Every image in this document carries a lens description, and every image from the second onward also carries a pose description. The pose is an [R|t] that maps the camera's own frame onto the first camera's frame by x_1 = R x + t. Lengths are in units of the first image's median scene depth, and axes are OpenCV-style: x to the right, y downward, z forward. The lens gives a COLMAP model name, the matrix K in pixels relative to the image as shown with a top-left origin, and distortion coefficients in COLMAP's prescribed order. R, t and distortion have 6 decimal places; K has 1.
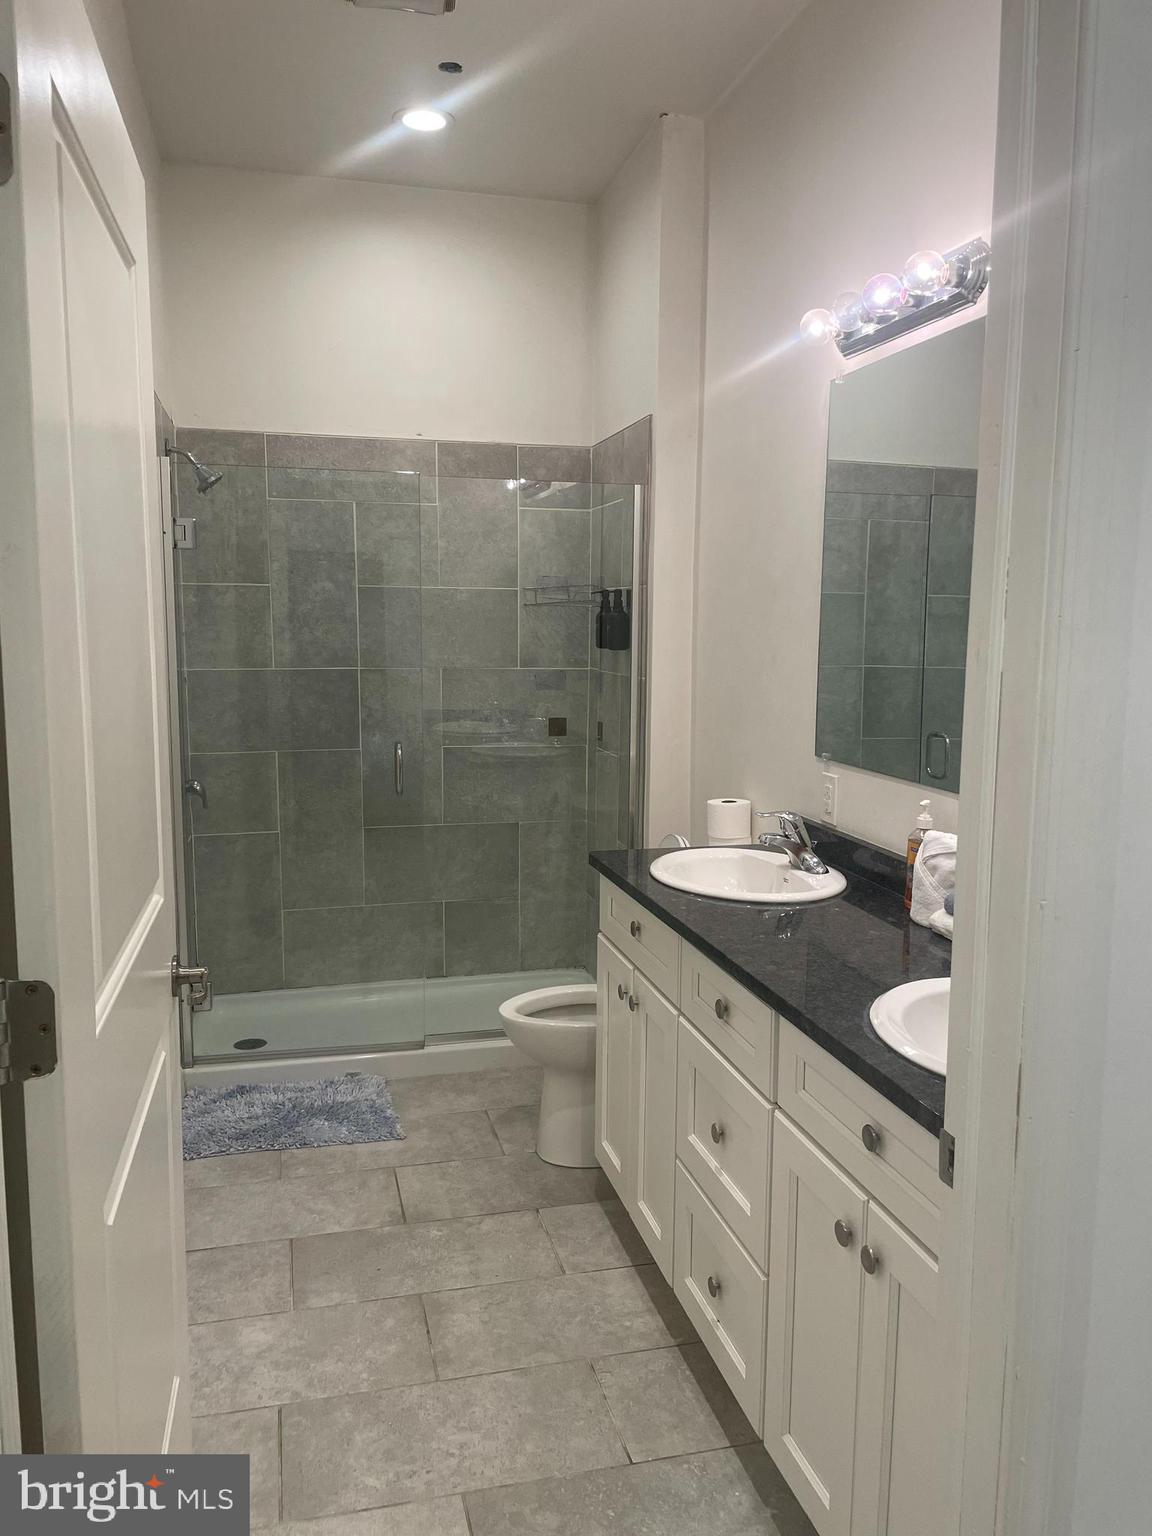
lens RADIAL K [[1159.7, 0, 576.4], [0, 1159.7, 773.7], [0, 0, 1]] dist [0.067856, 0.000207]
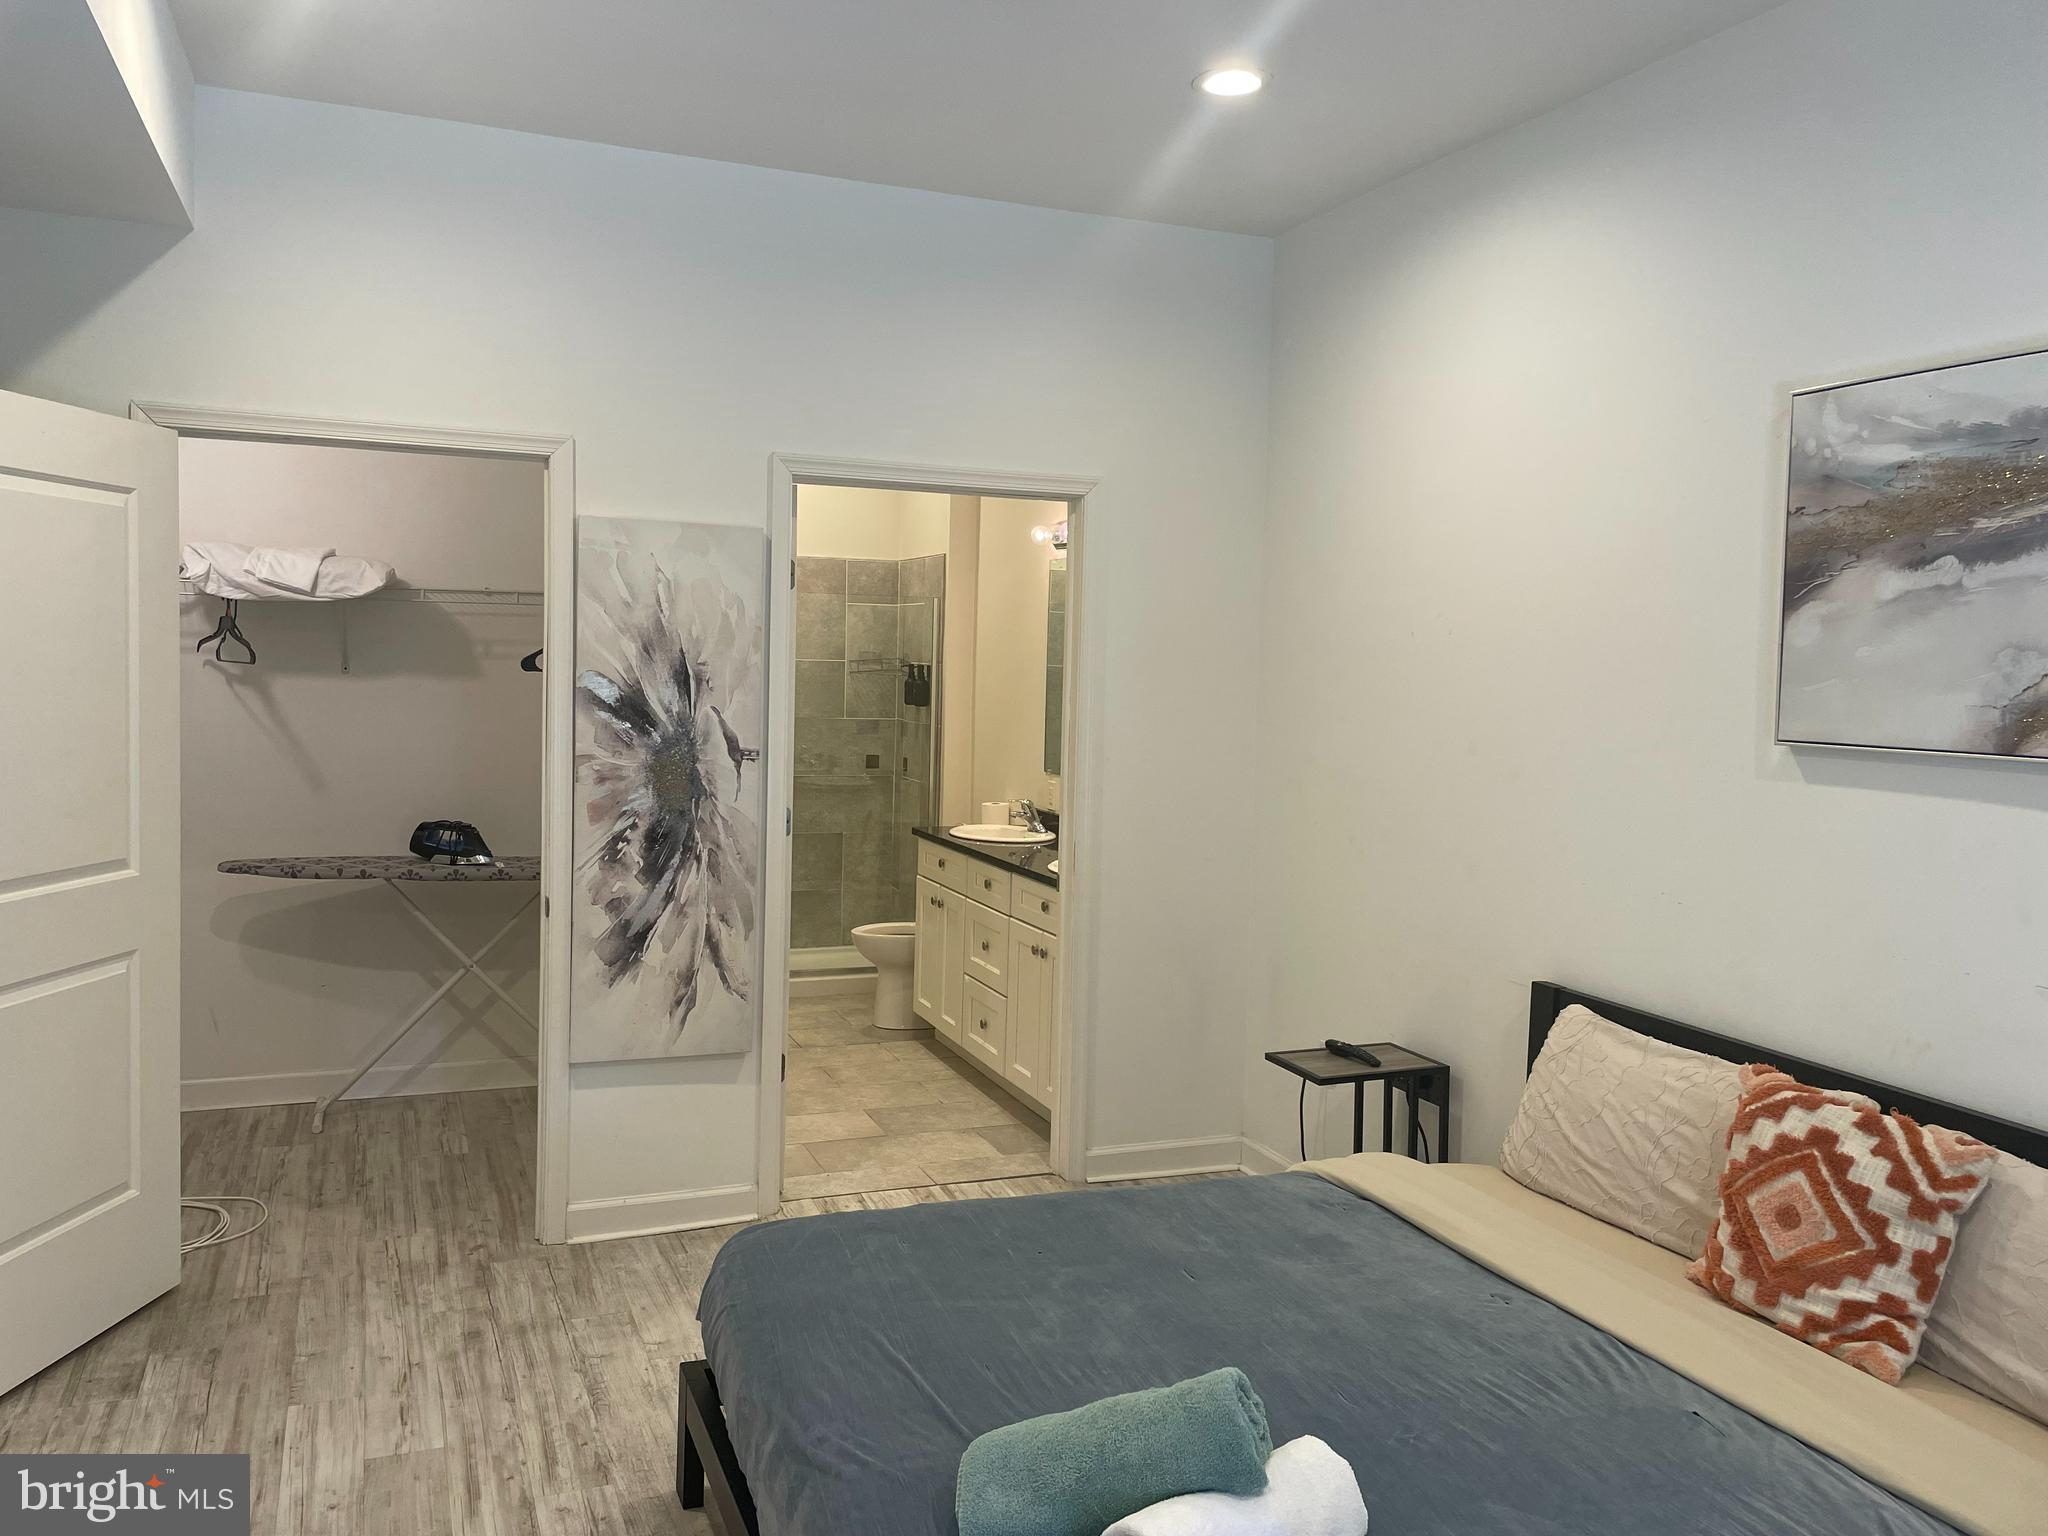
lens RADIAL K [[1546.3, 0, 1027.1], [0, 1546.3, 765.1], [0, 0, 1]] dist [0.067856, 0.000207]
pose [[0.990487, 0.007163, 0.137423, -0.123098], [0.001180, 0.998166, -0.060530, 0.104760], [-0.137604, 0.060116, 0.988661, -1.158362]]
